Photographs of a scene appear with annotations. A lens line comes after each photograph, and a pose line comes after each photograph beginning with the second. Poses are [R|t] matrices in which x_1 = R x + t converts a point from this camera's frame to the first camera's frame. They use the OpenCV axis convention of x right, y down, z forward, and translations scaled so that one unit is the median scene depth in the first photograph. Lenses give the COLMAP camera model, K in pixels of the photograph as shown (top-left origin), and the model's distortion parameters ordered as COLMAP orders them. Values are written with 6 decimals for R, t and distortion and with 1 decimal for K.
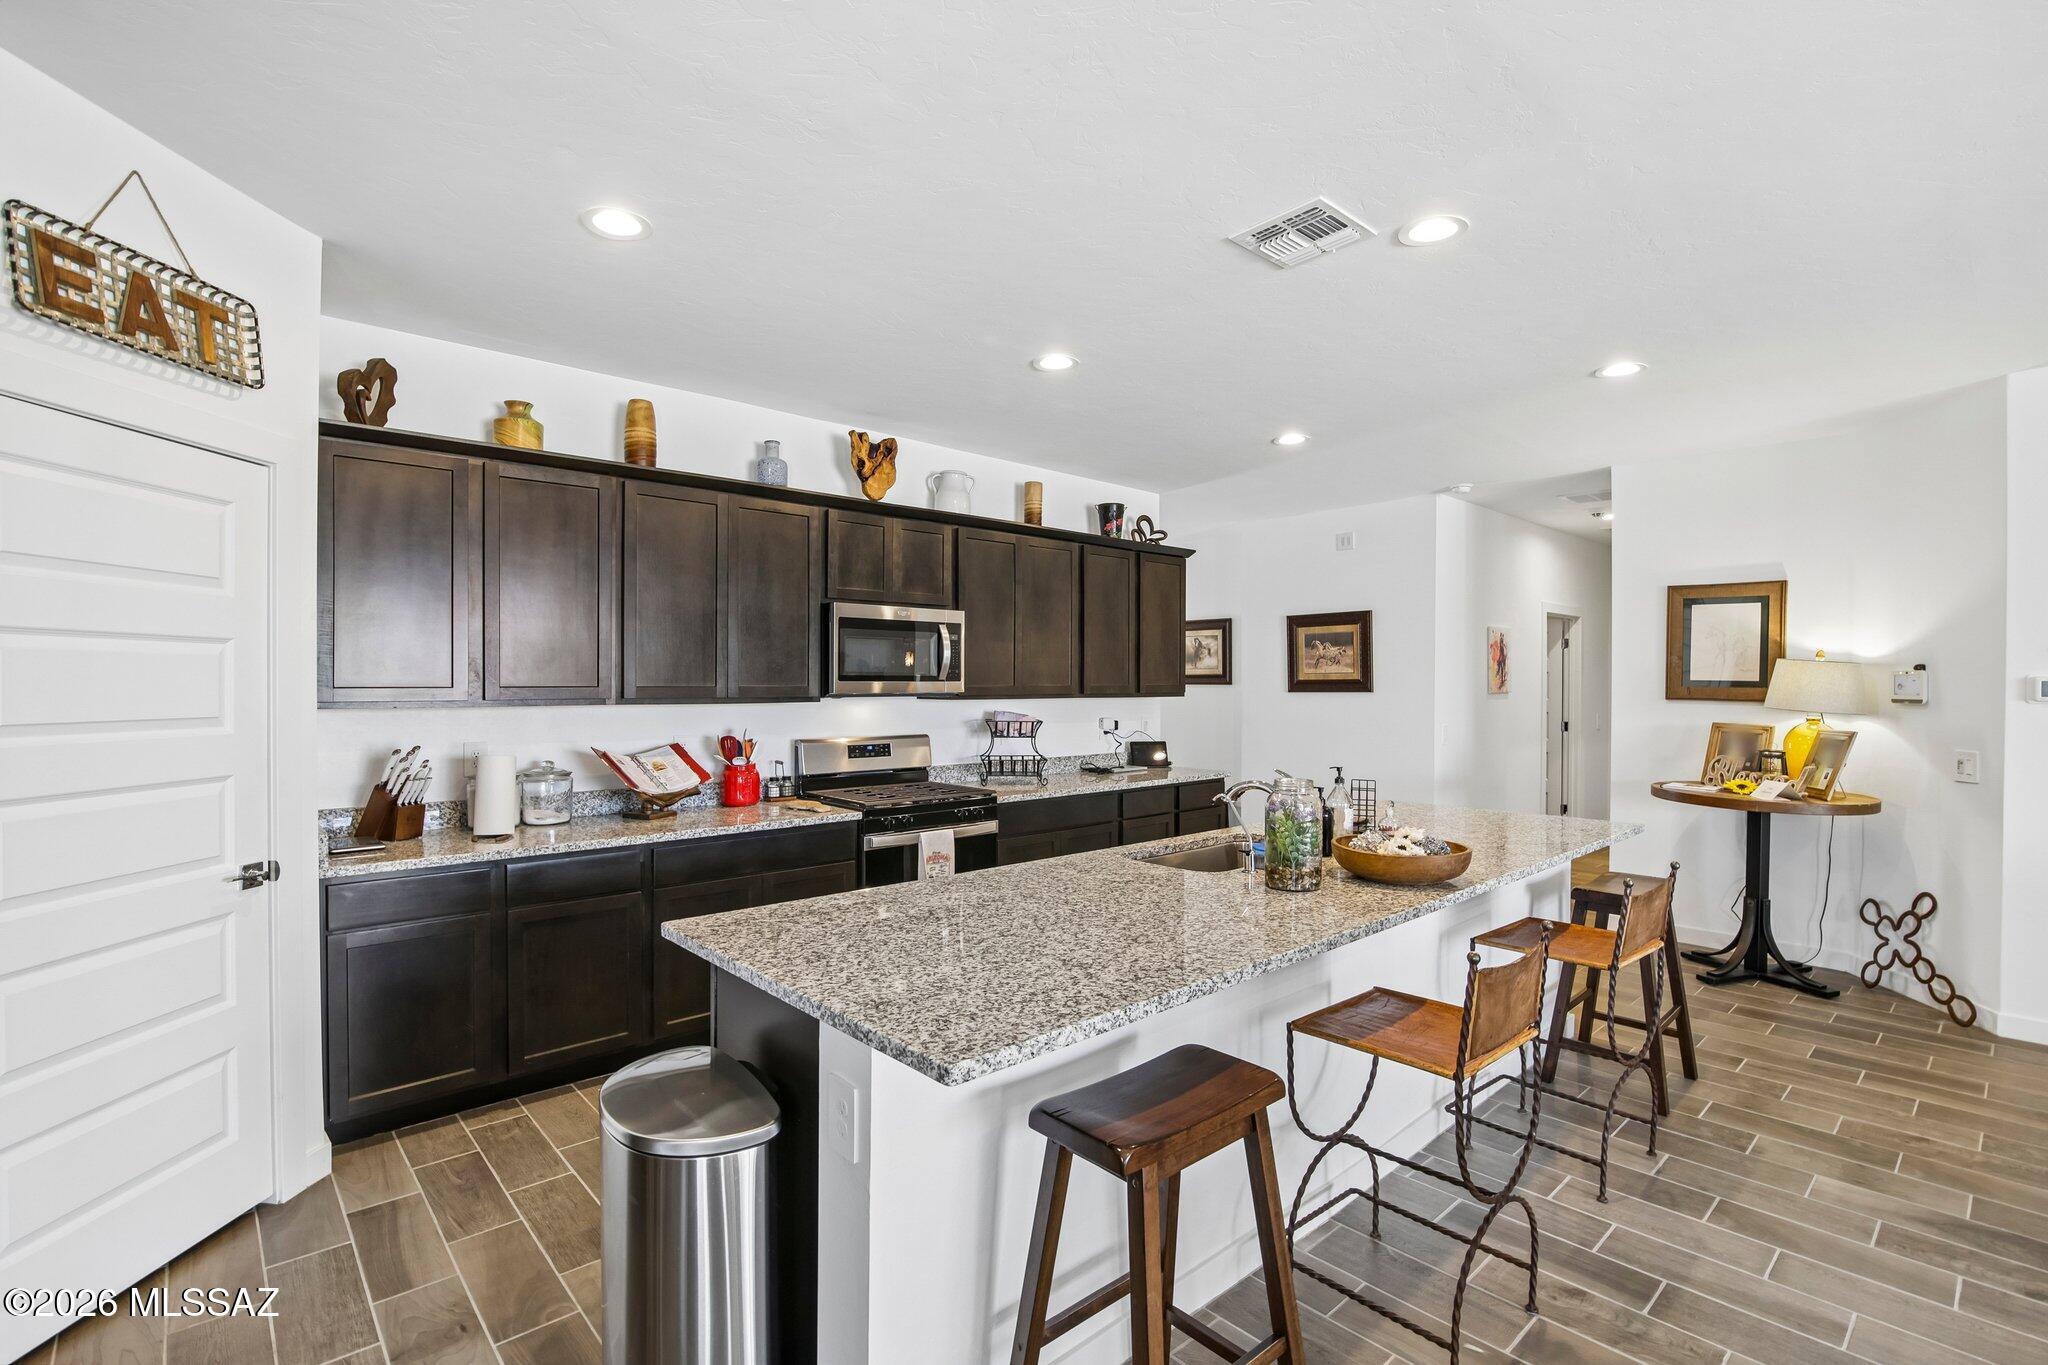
lens RADIAL K [[946.9, 0, 1025.5], [0, 946.9, 686.5], [0, 0, 1]] dist [-0.015379, 0.000368]
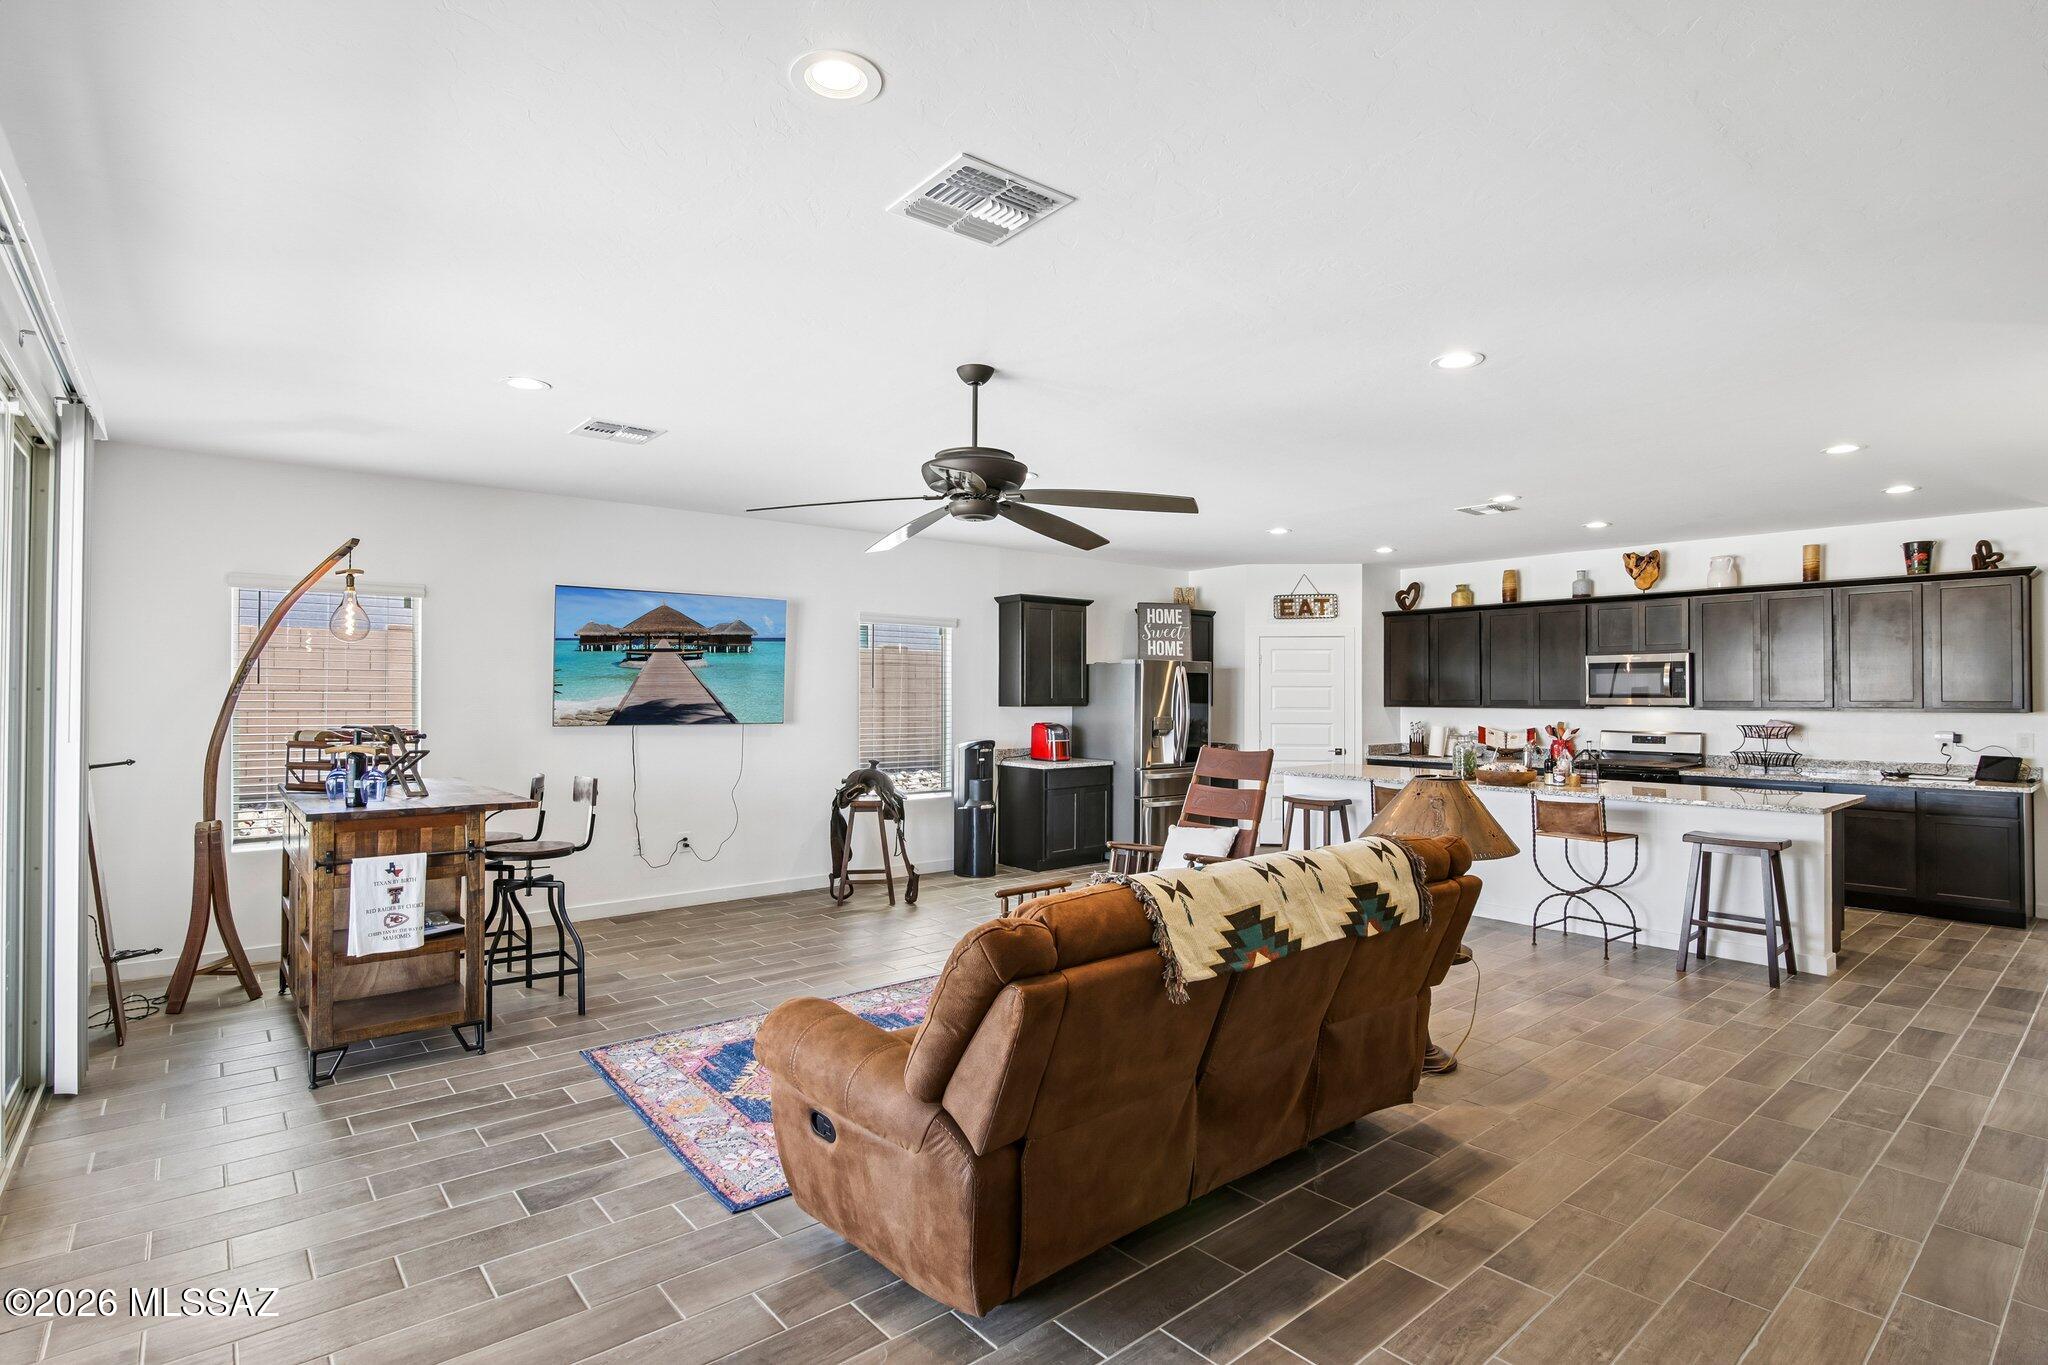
lens RADIAL K [[994.7, 0, 1025.3], [0, 994.7, 685.1], [0, 0, 1]] dist [-0.009255, -0.000521]
pose [[-0.035021, -0.013381, -0.999297, 1.919761], [-0.006373, 0.999893, -0.013165, 0.002007], [0.999366, 0.005908, -0.035102, -0.043526]]
